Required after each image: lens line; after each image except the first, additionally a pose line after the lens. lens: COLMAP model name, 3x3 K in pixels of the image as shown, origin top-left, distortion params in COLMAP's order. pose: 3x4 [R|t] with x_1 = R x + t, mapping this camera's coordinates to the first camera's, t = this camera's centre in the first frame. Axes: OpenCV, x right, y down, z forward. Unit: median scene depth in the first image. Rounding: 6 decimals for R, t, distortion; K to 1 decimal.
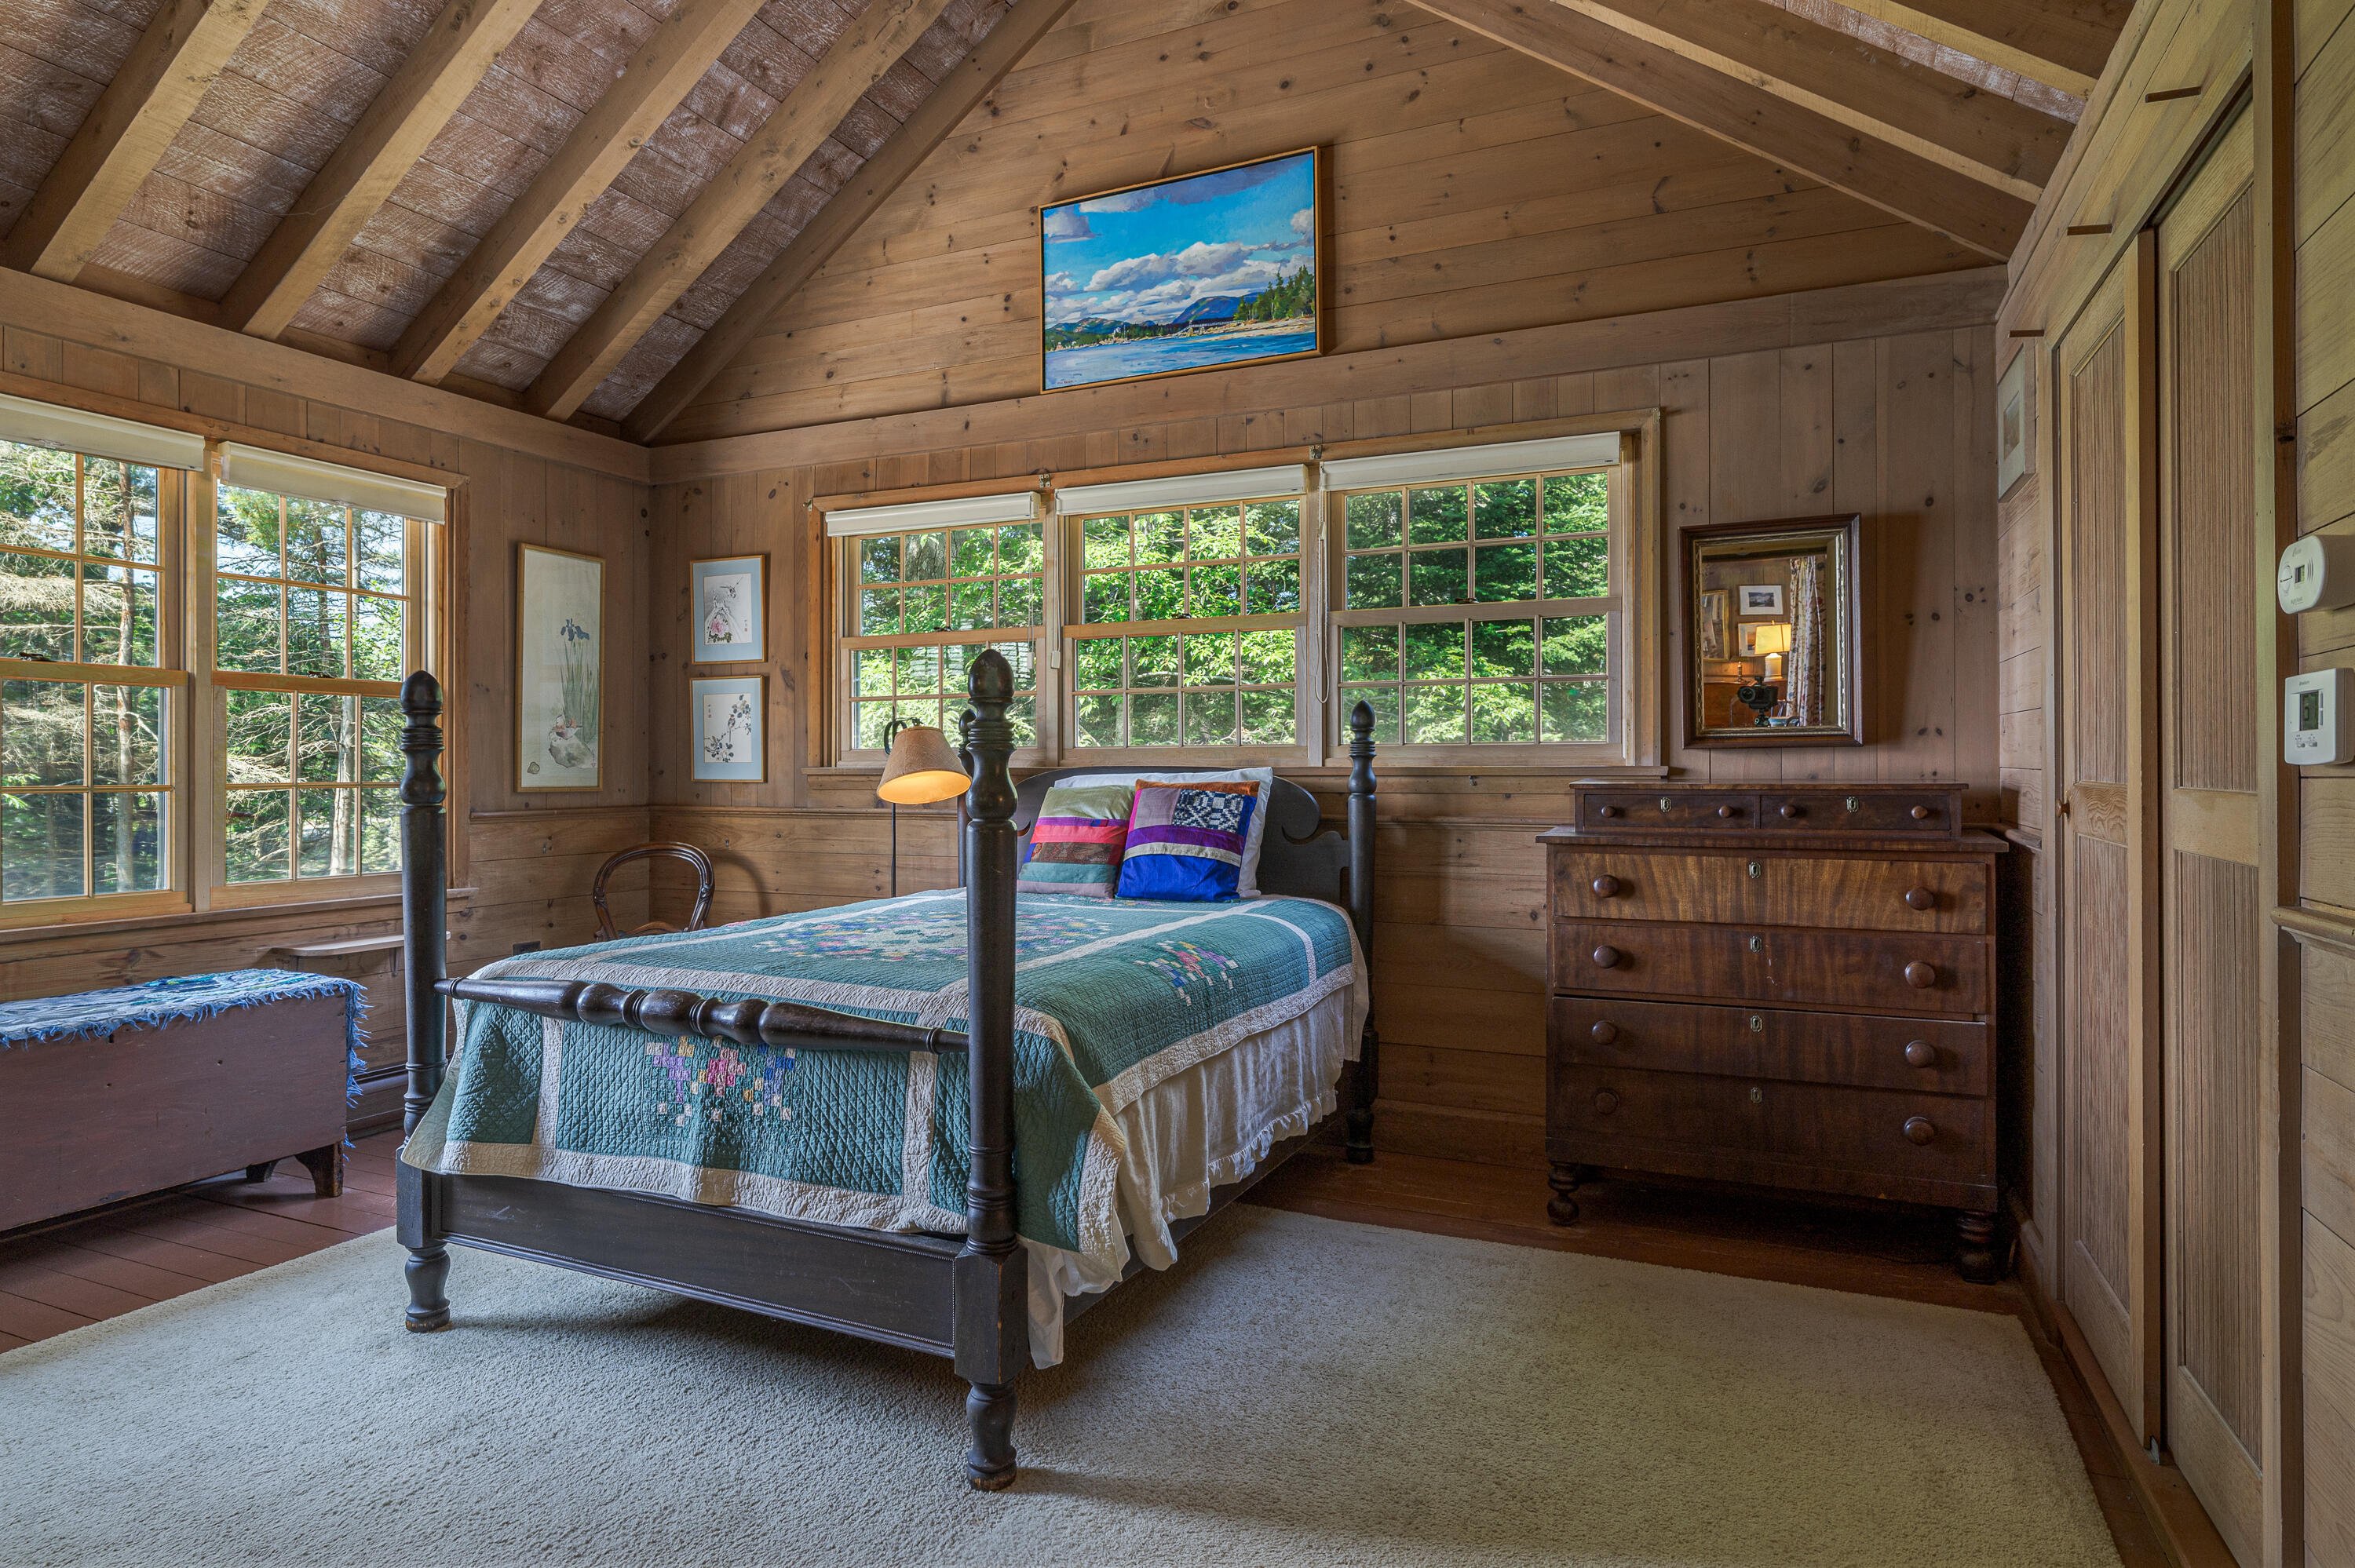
lens RADIAL K [[1264.4, 0, 1196.5], [0, 1264.4, 771.5], [0, 0, 1]] dist [-0.003965, -0.000546]
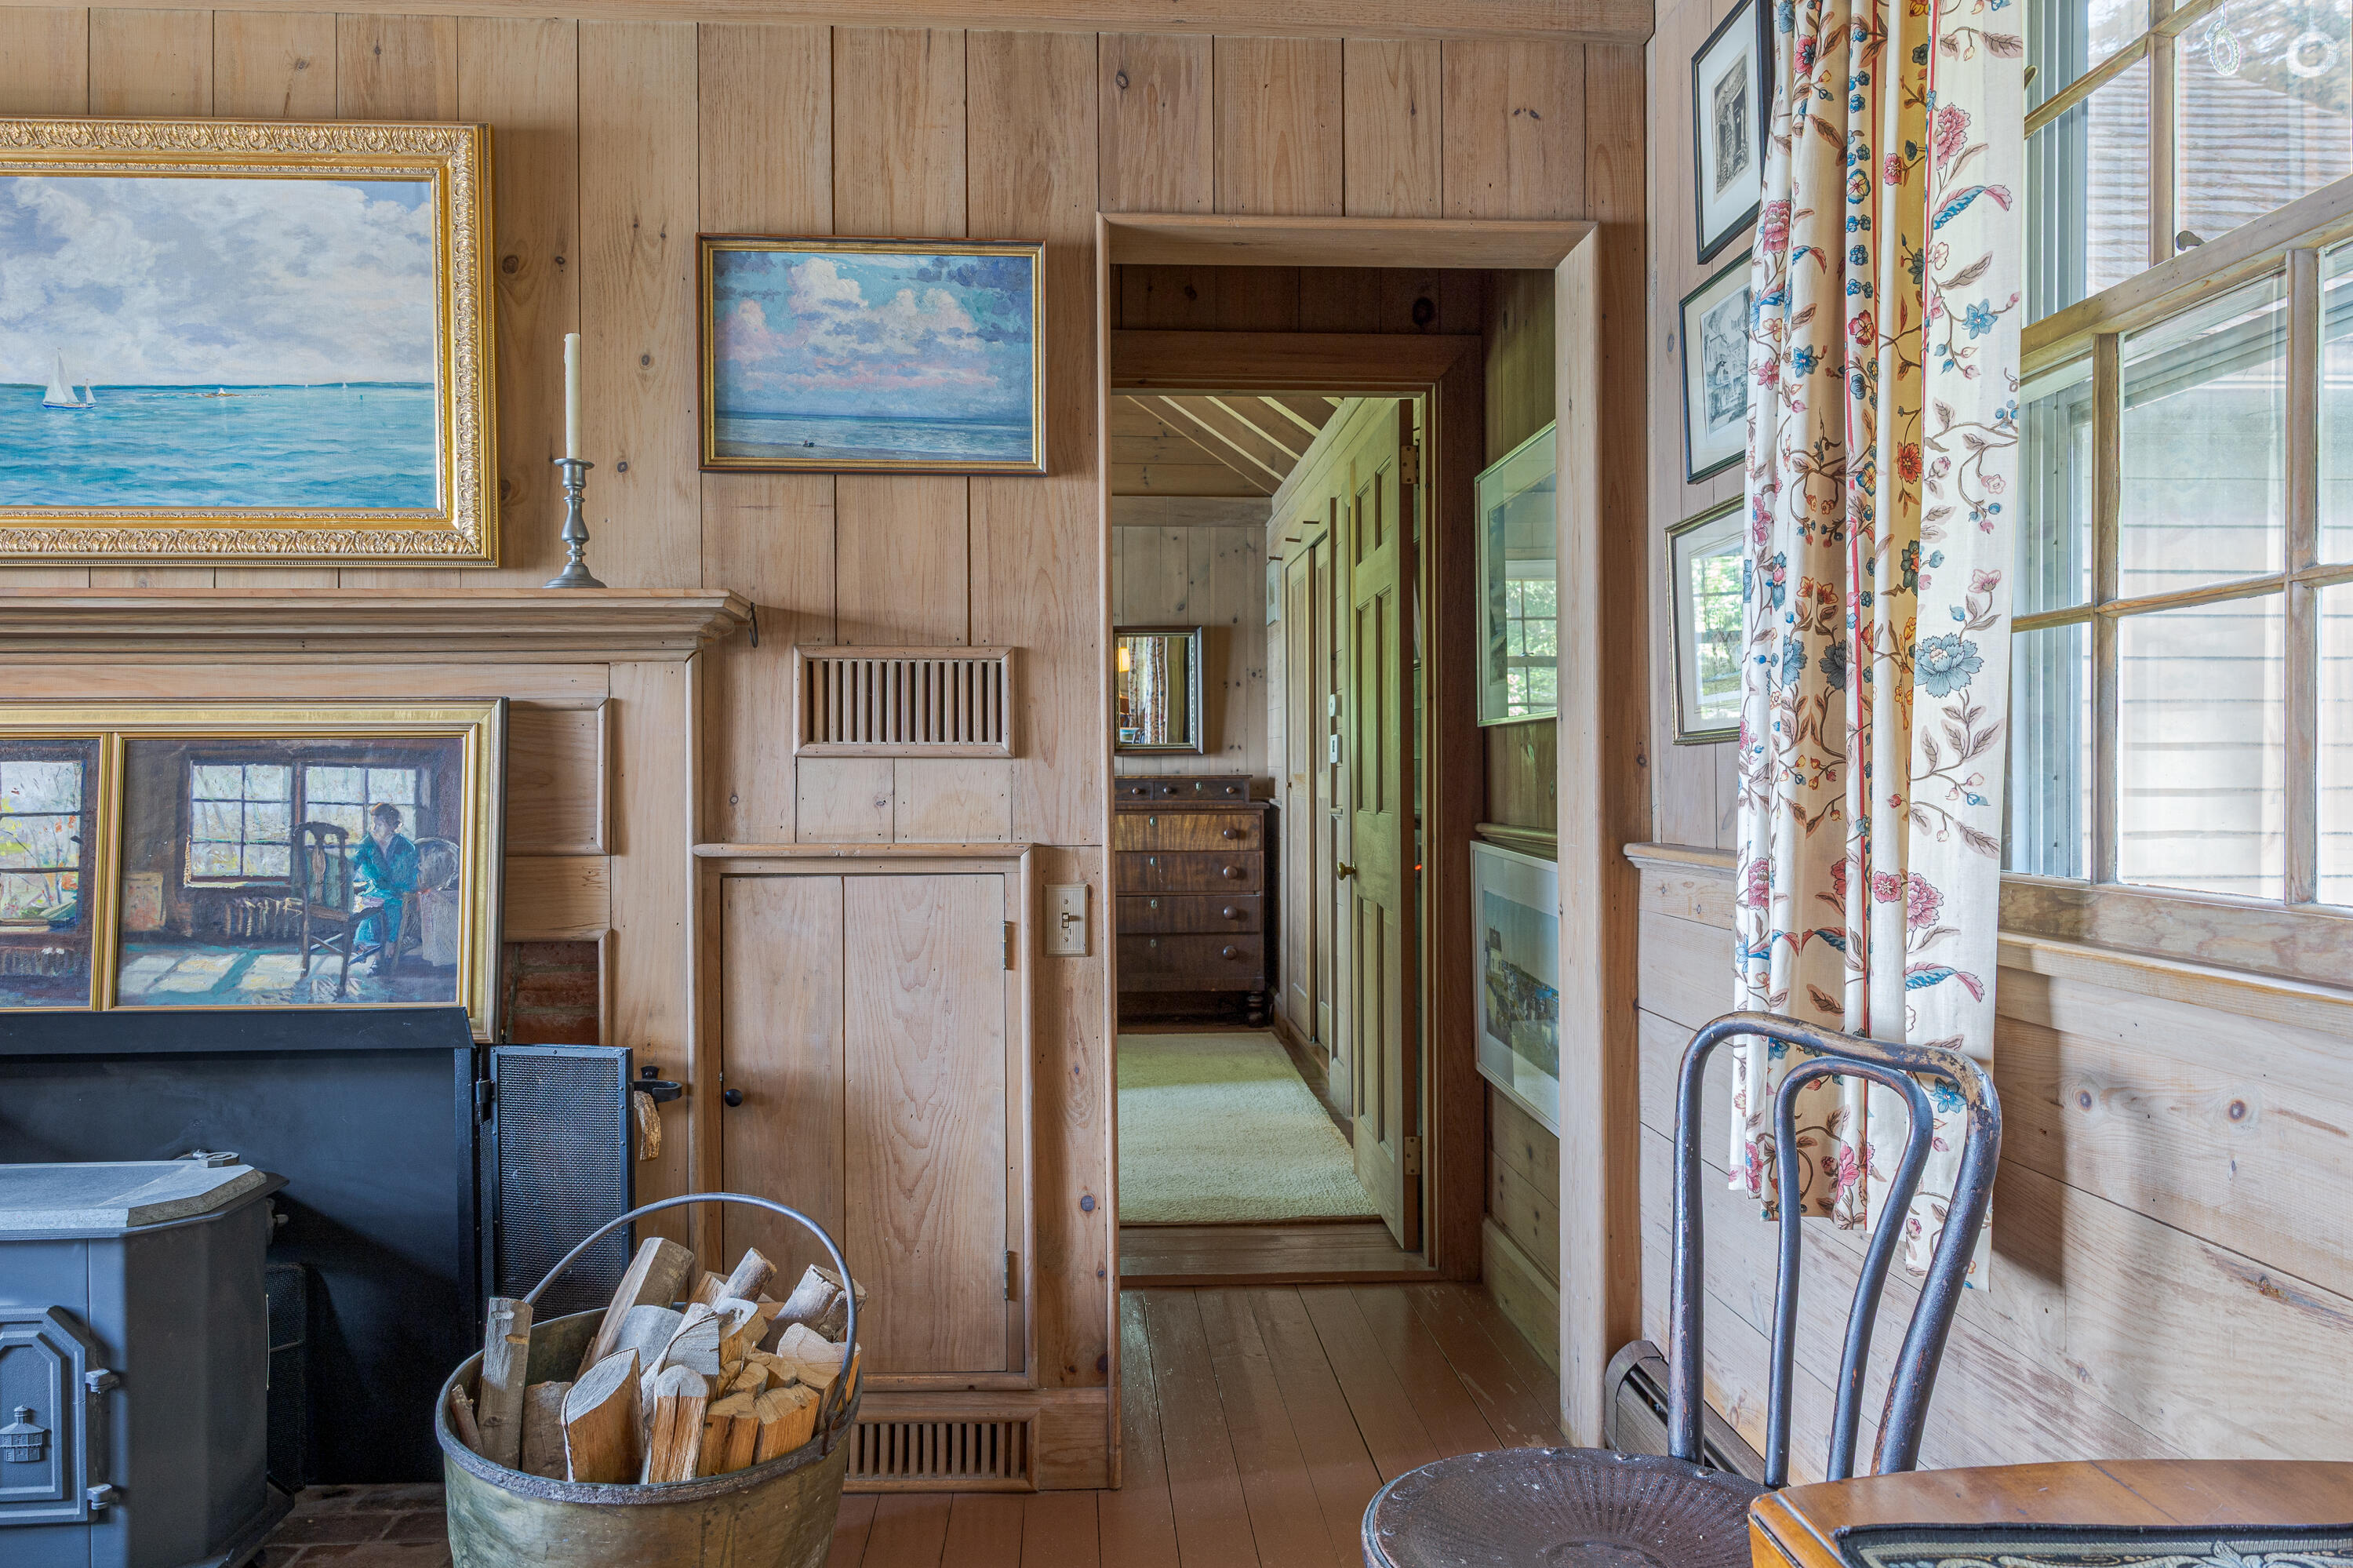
lens RADIAL K [[1659.7, 0, 1164.3], [0, 1659.7, 788.3], [0, 0, 1]] dist [0.014464, -0.008718]
pose [[0.887170, 0.000051, 0.461443, -0.557548], [-0.000637, 0.999999, 0.001114, 0.022177], [-0.461443, -0.001282, 0.887169, -0.976531]]
